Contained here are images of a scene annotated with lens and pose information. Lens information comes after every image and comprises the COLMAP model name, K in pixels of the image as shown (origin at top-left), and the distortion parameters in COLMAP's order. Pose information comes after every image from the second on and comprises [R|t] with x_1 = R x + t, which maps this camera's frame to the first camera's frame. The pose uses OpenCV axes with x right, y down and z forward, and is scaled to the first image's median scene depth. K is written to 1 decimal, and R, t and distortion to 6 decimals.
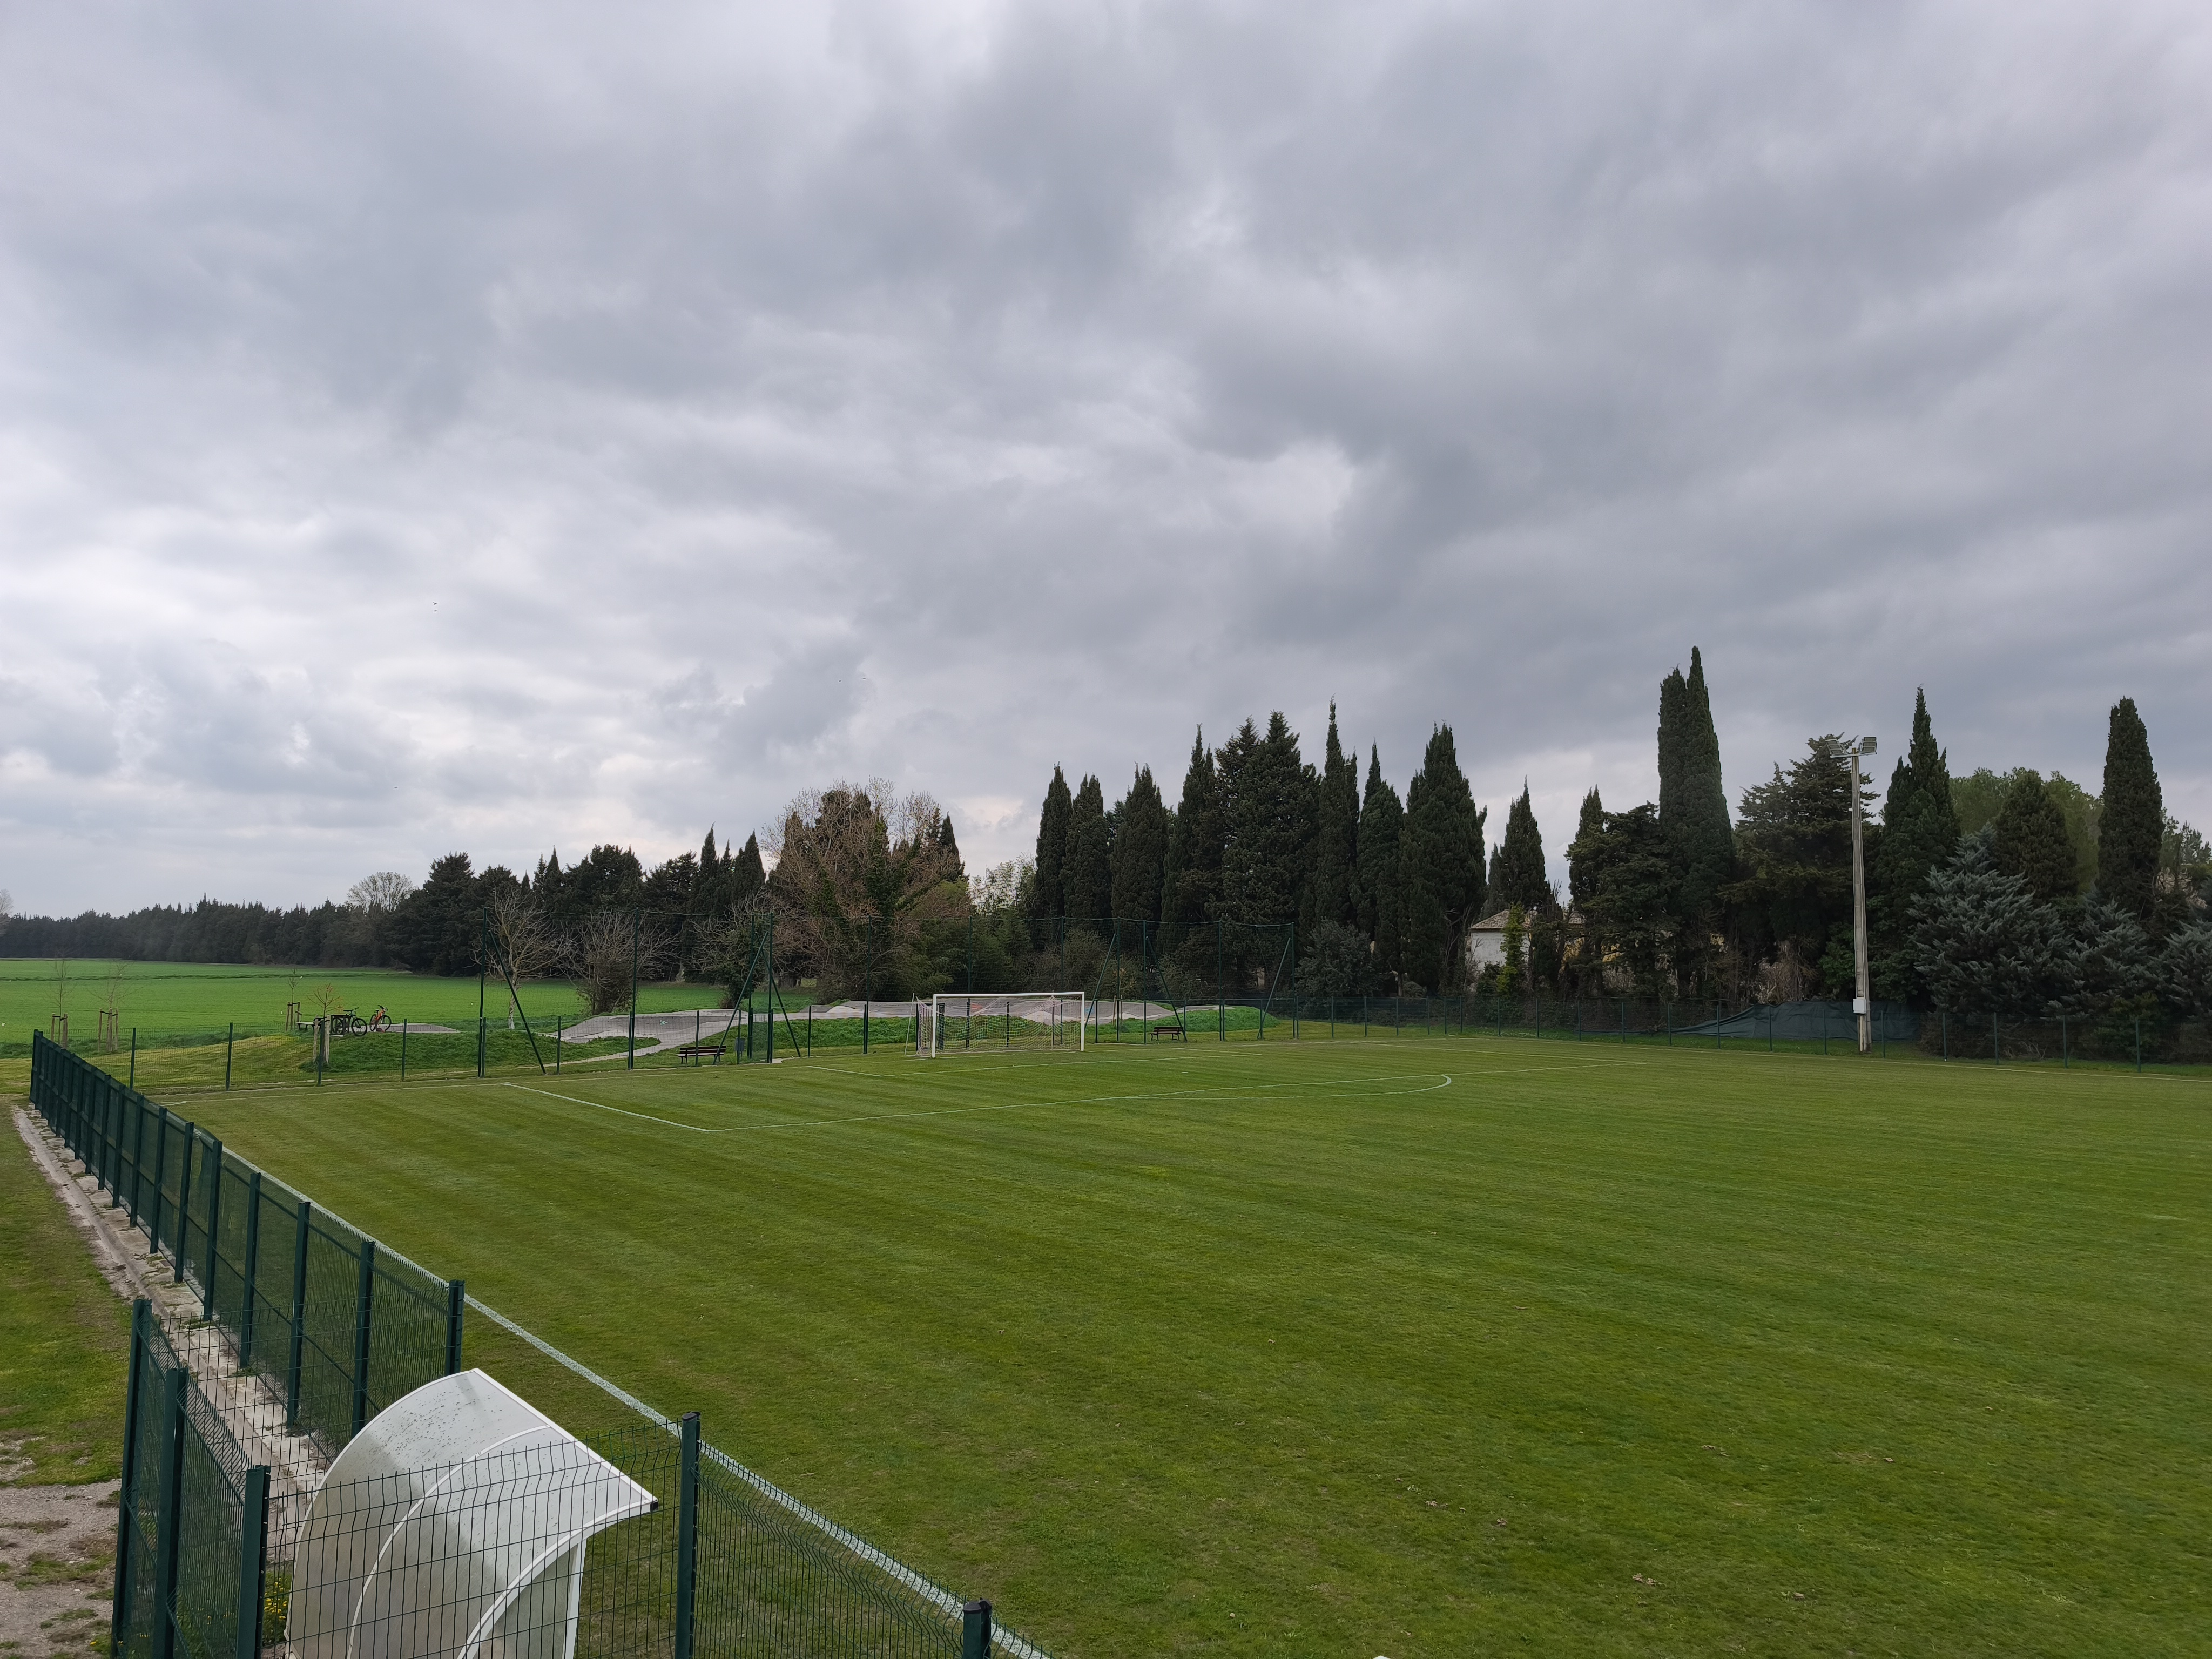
lens RADIAL K [[1470.0, 0, 1073.1], [0, 1470.0, 838.2], [0, 0, 1]] dist [0.052760, -0.064553]
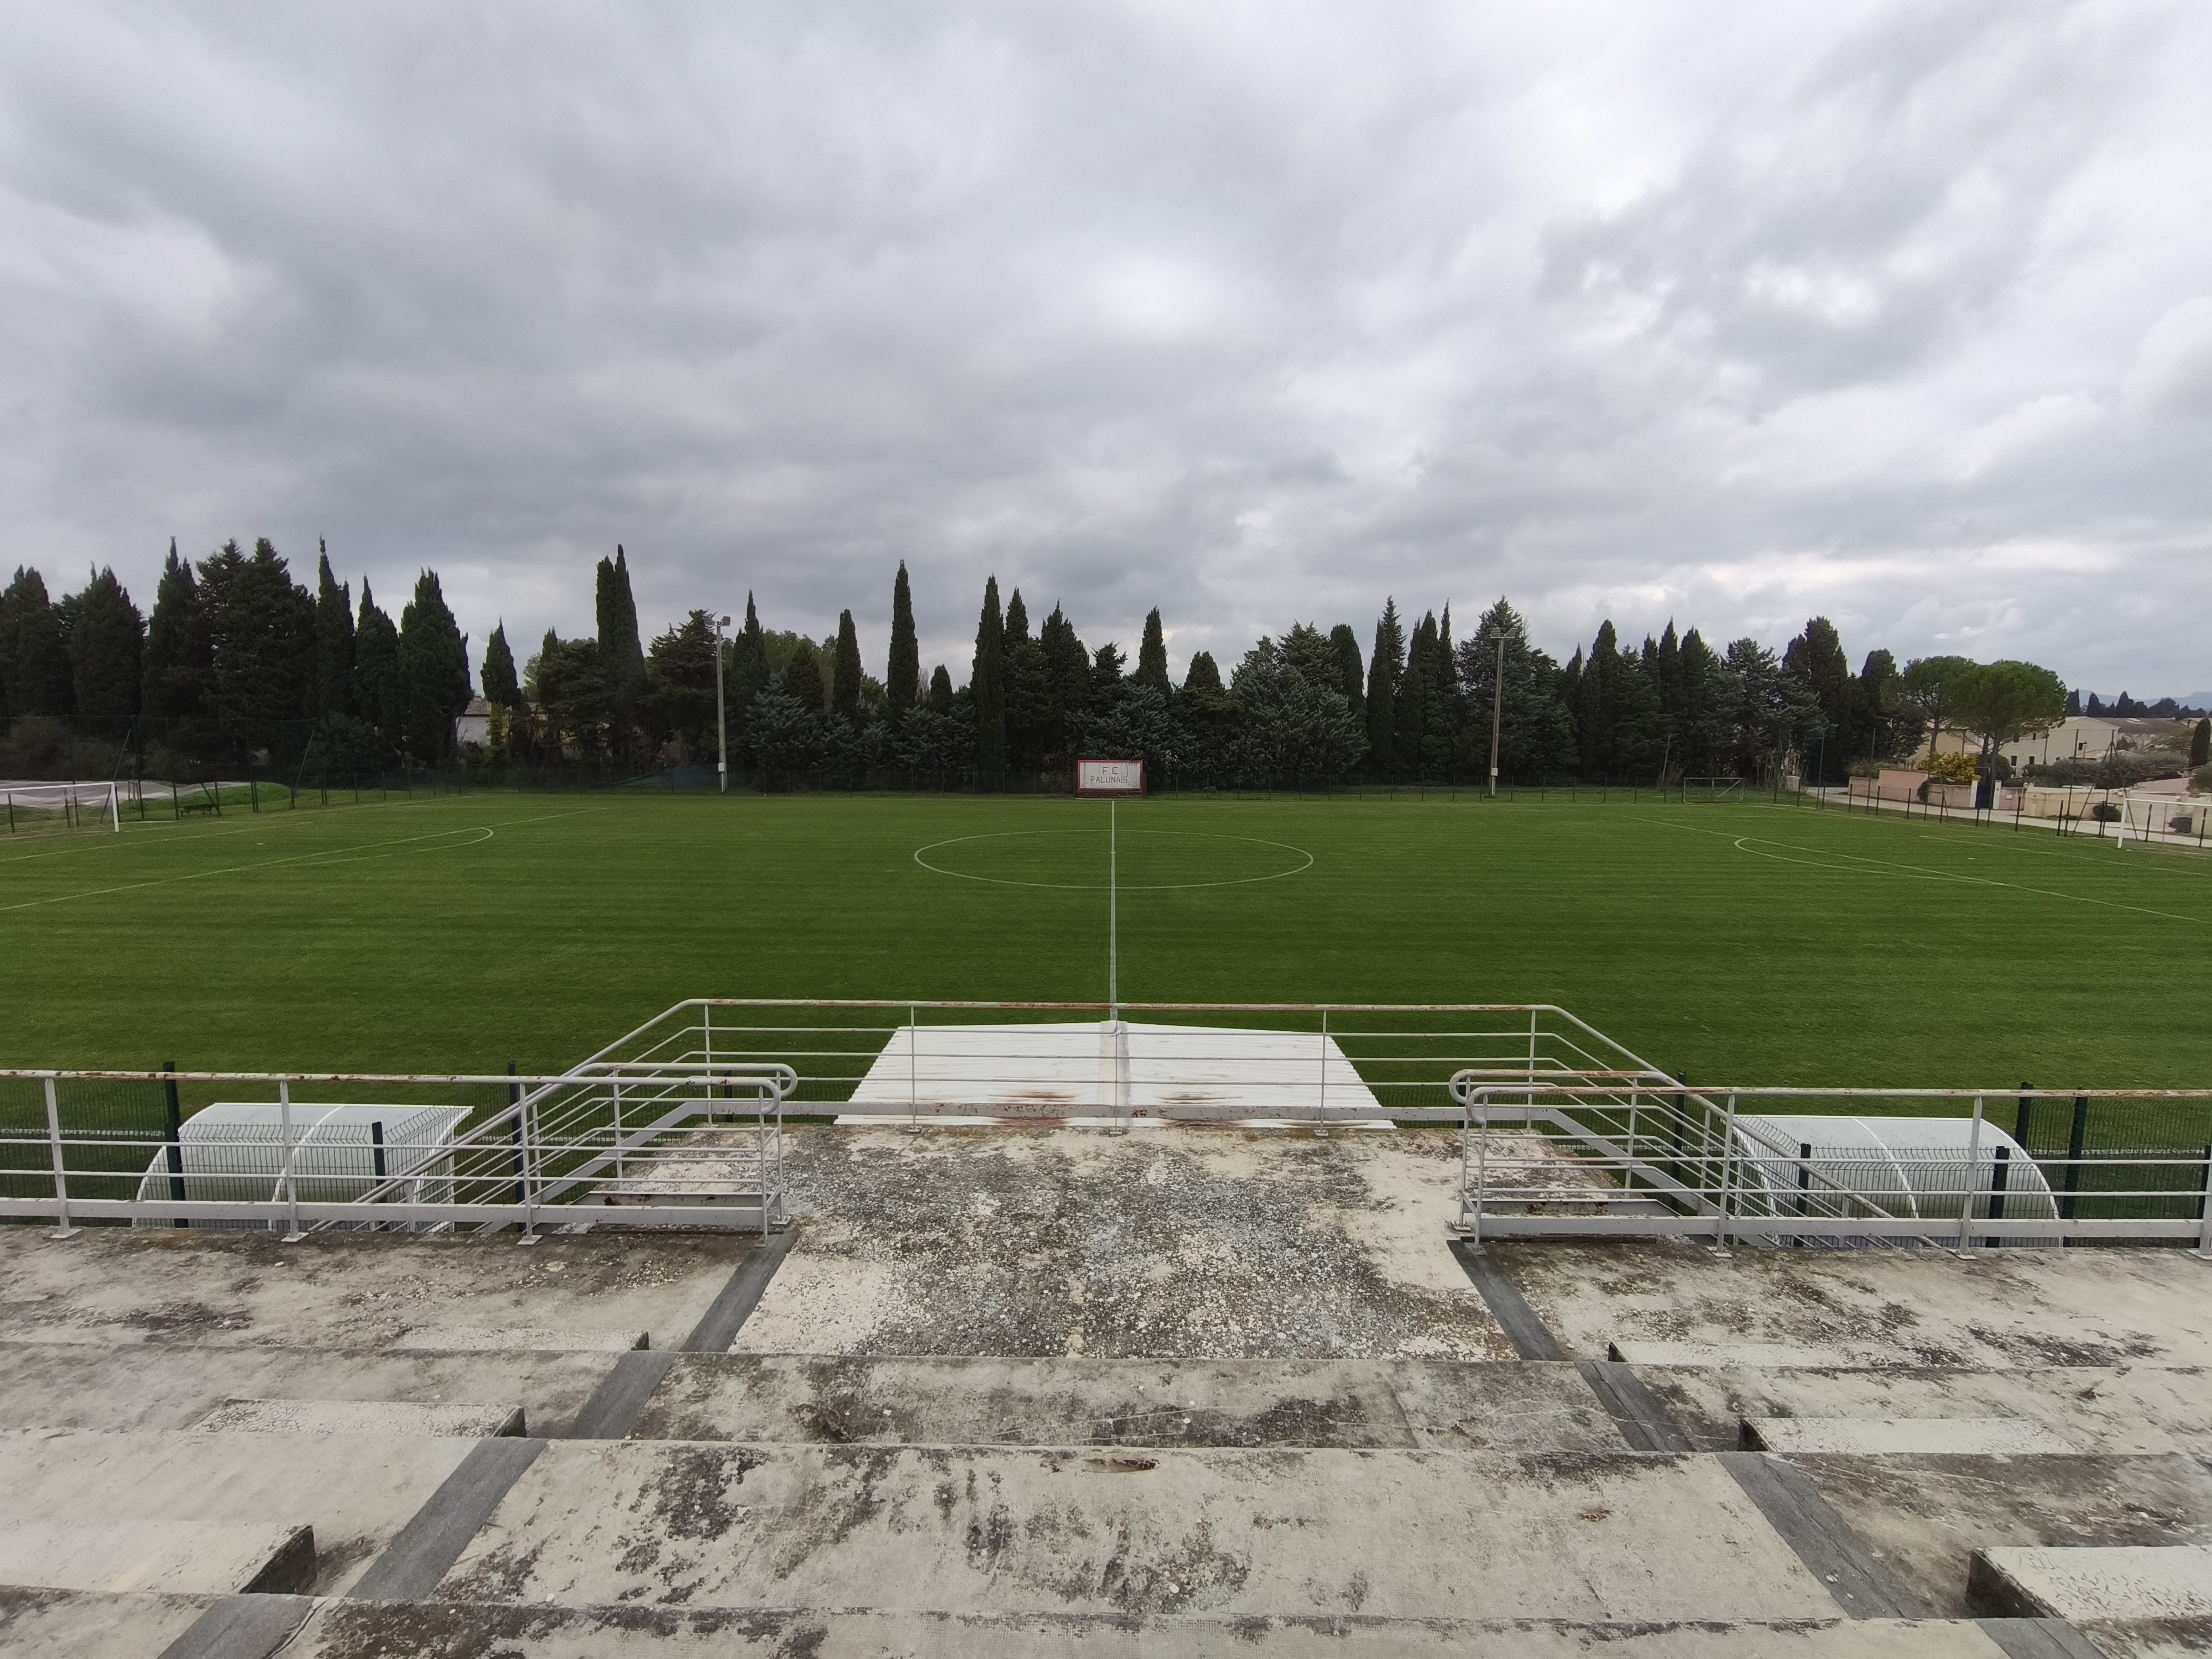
lens RADIAL K [[943.3, 0, 1107.4], [0, 943.3, 842.5], [0, 0, 1]] dist [0.000114, -0.004456]
pose [[0.606982, -0.098960, 0.788530, -0.084031], [-0.070176, 0.981666, 0.177218, -0.028135], [-0.791611, -0.162905, 0.588910, -0.055702]]
